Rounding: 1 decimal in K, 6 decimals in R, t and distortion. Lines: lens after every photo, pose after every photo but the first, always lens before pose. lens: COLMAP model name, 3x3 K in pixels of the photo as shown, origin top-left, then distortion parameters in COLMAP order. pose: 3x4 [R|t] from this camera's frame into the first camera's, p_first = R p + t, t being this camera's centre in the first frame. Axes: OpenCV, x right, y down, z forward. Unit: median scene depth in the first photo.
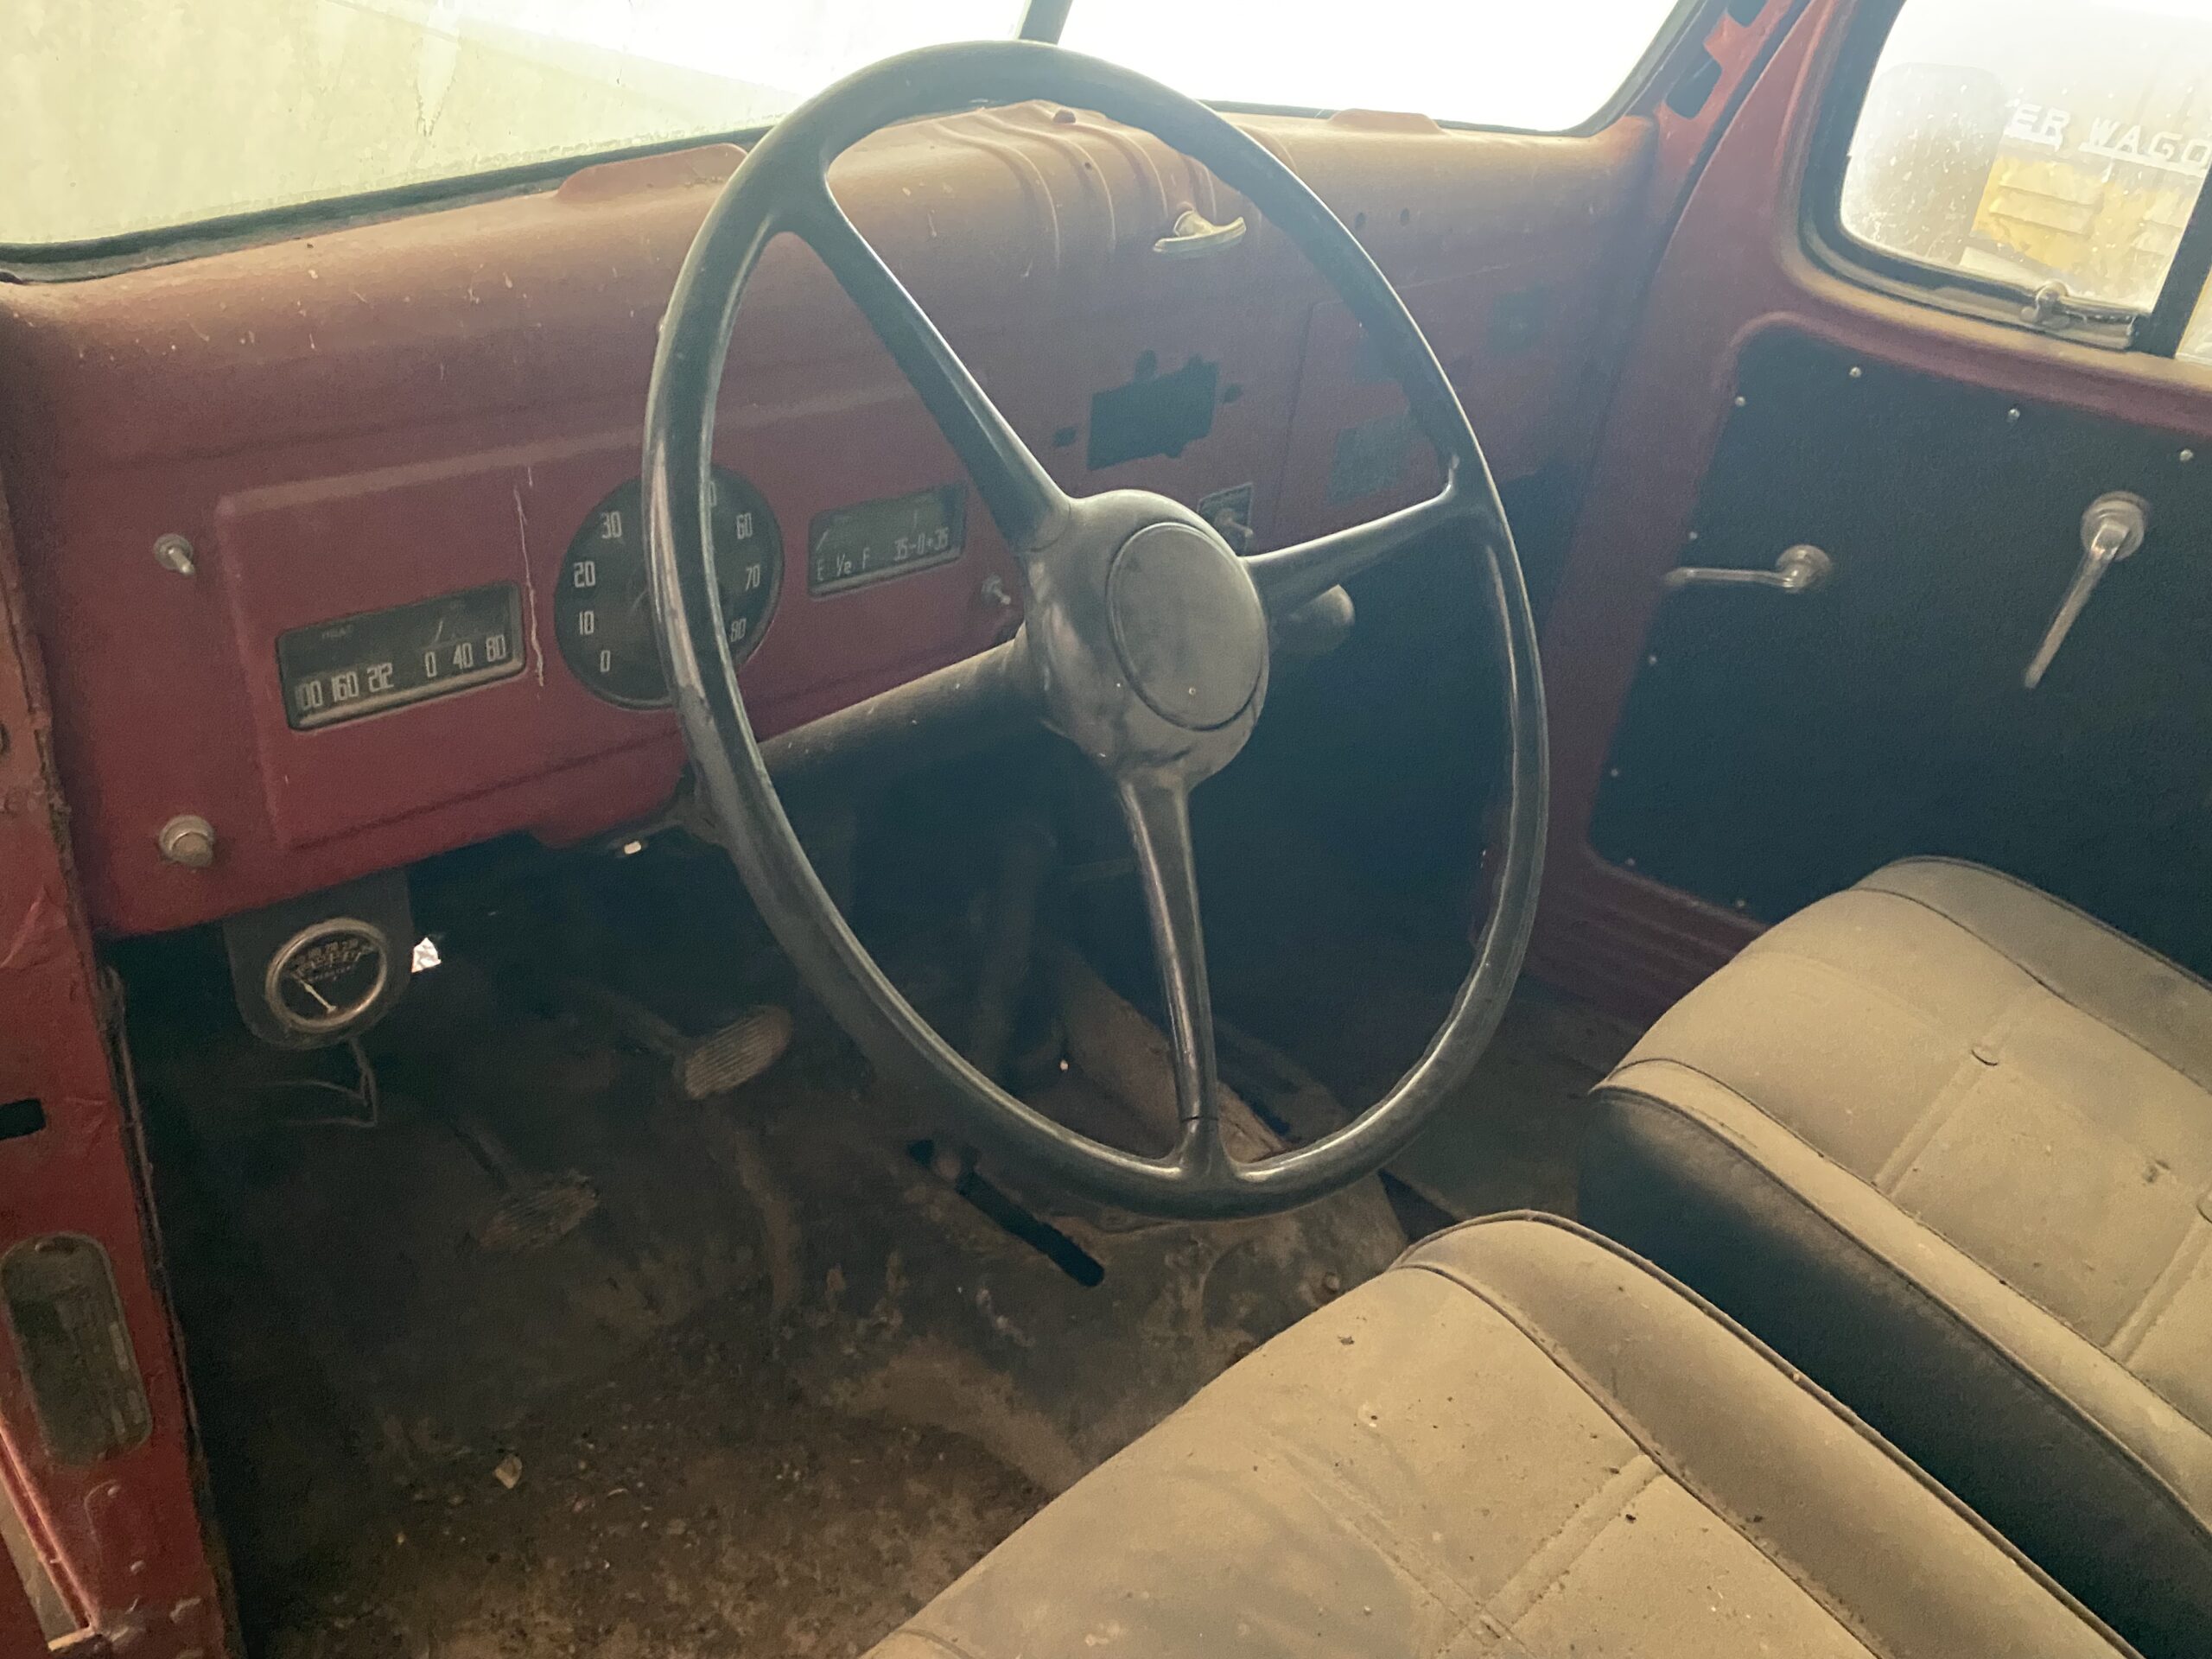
lens RADIAL K [[1707.4, 0, 1106.0], [0, 1707.4, 829.5], [0, 0, 1]] dist [0.003494, 0.004114]
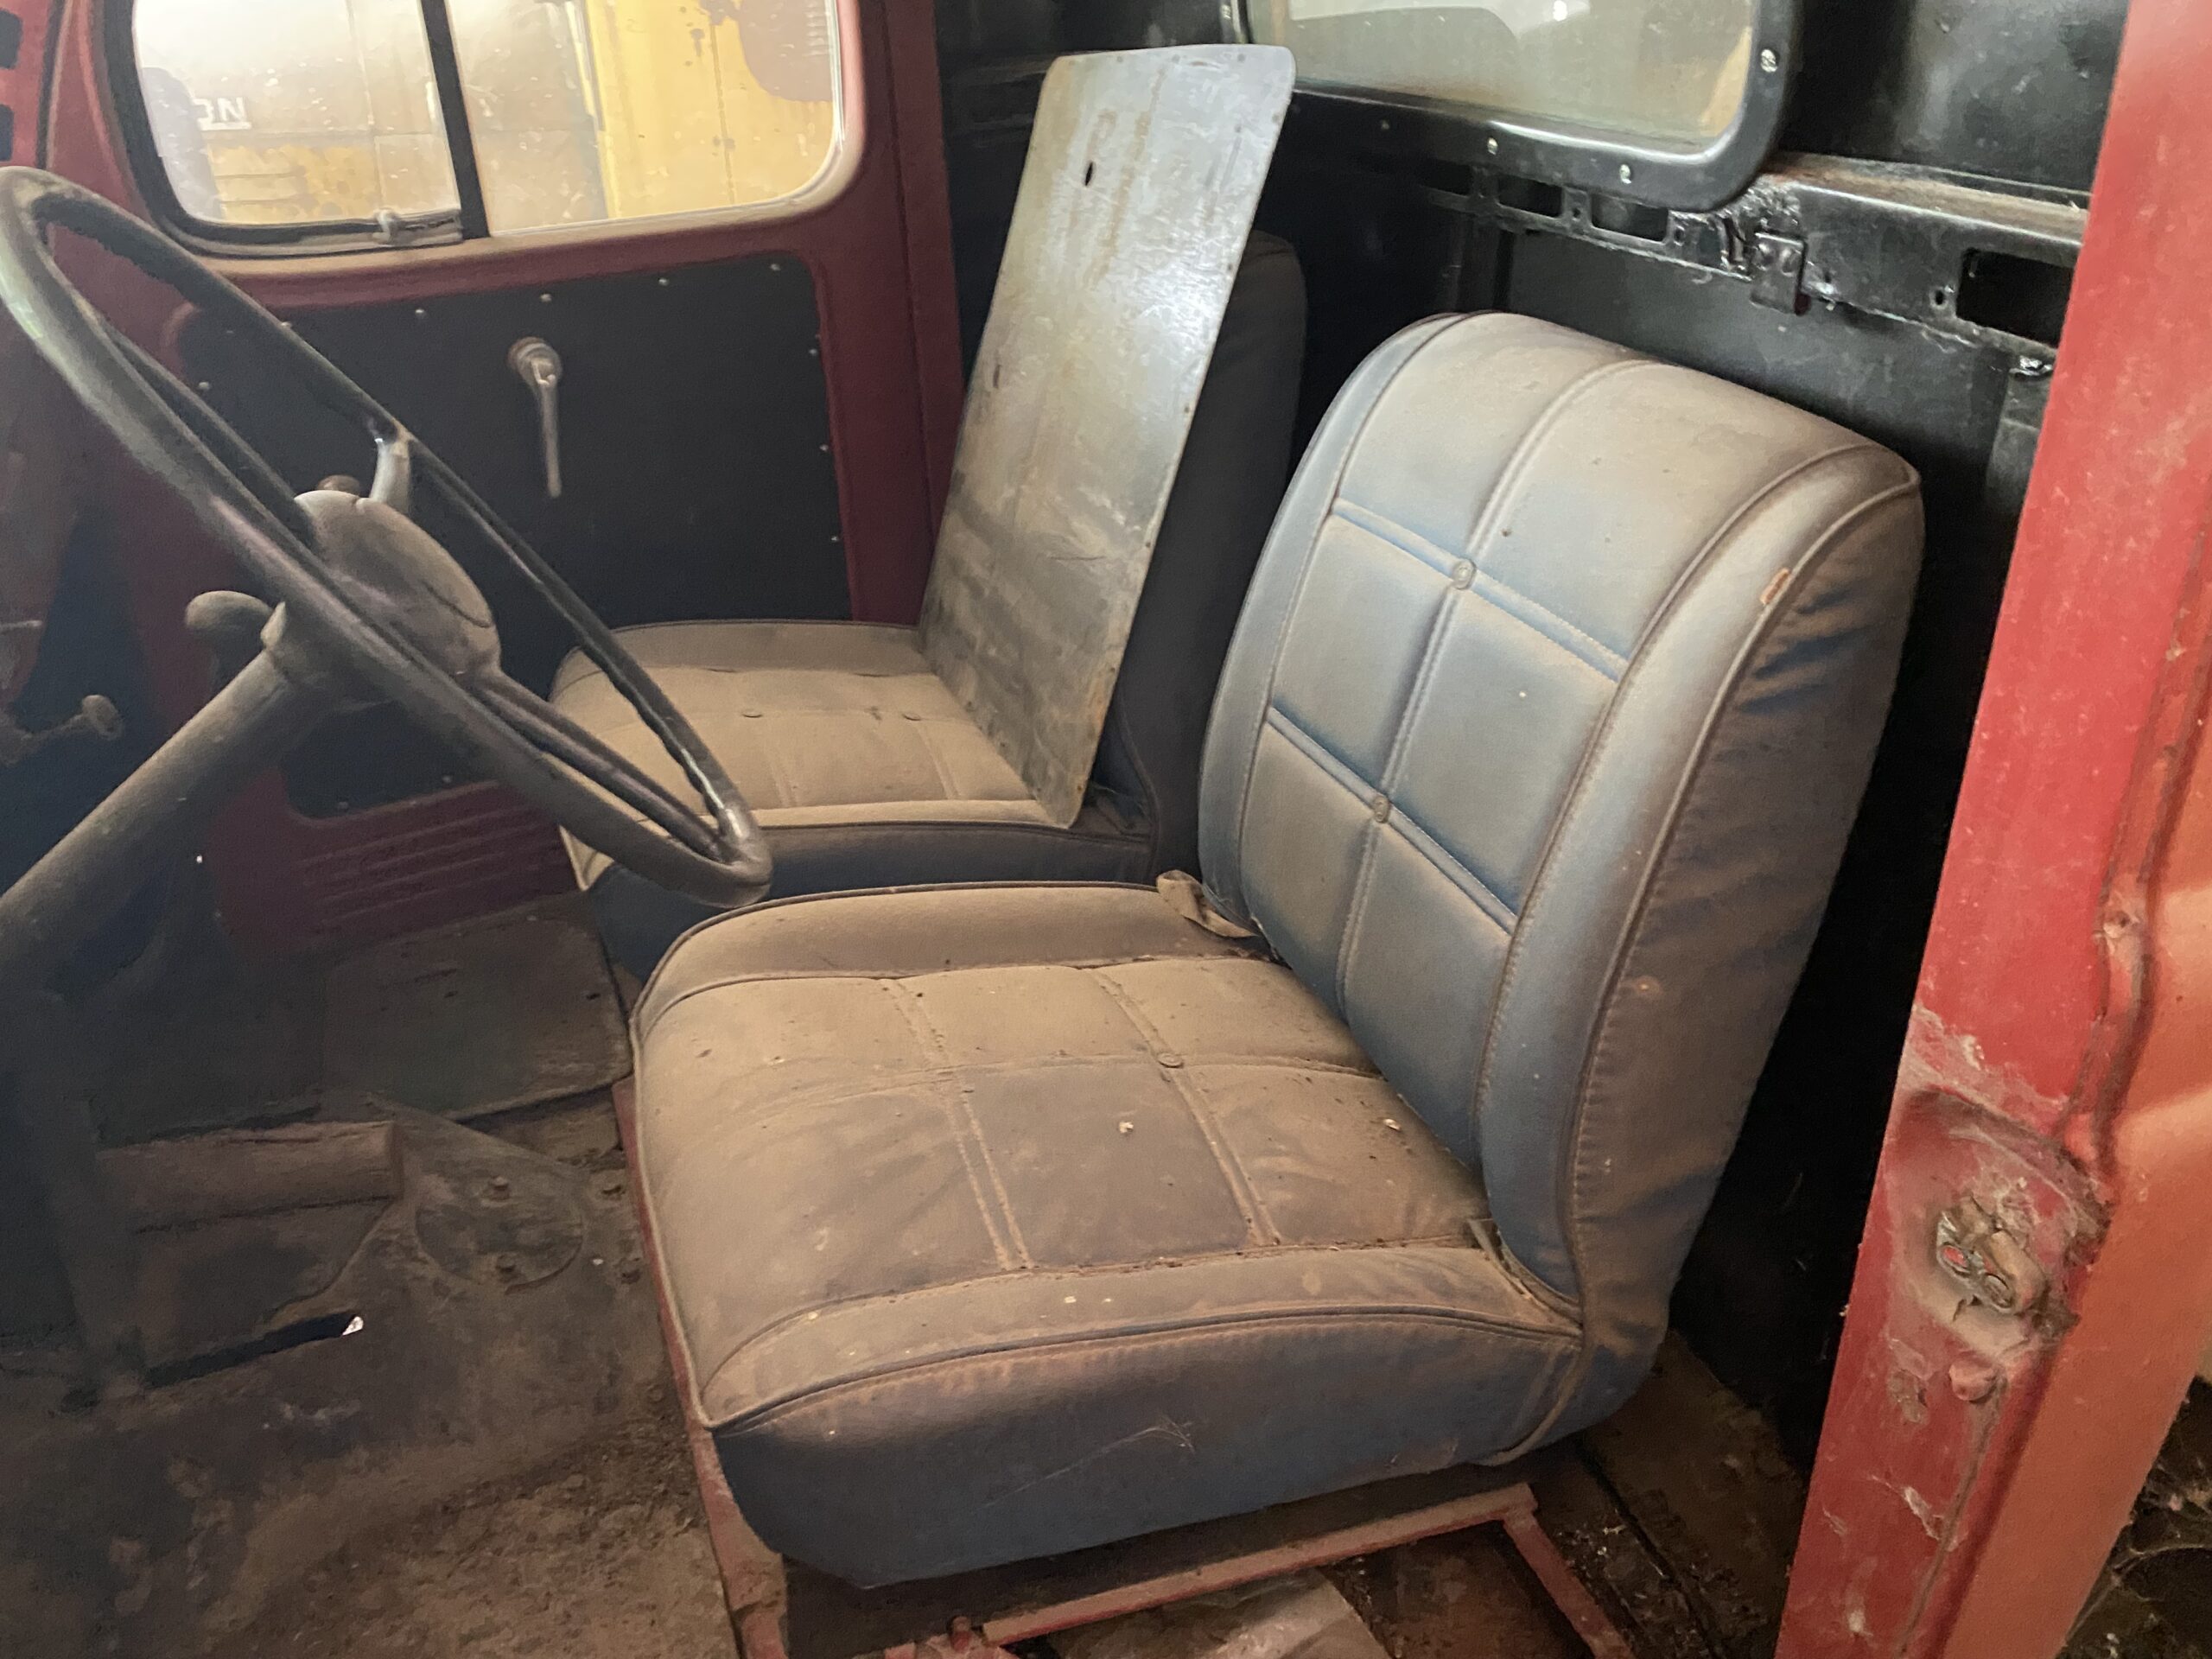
lens RADIAL K [[1707.4, 0, 1106.0], [0, 1707.4, 829.5], [0, 0, 1]] dist [0.003494, 0.004114]
pose [[0.425190, -0.530637, 0.733238, -0.399634], [0.518988, 0.806642, 0.282809, -0.033086], [-0.741529, 0.260294, 0.618370, -0.052571]]
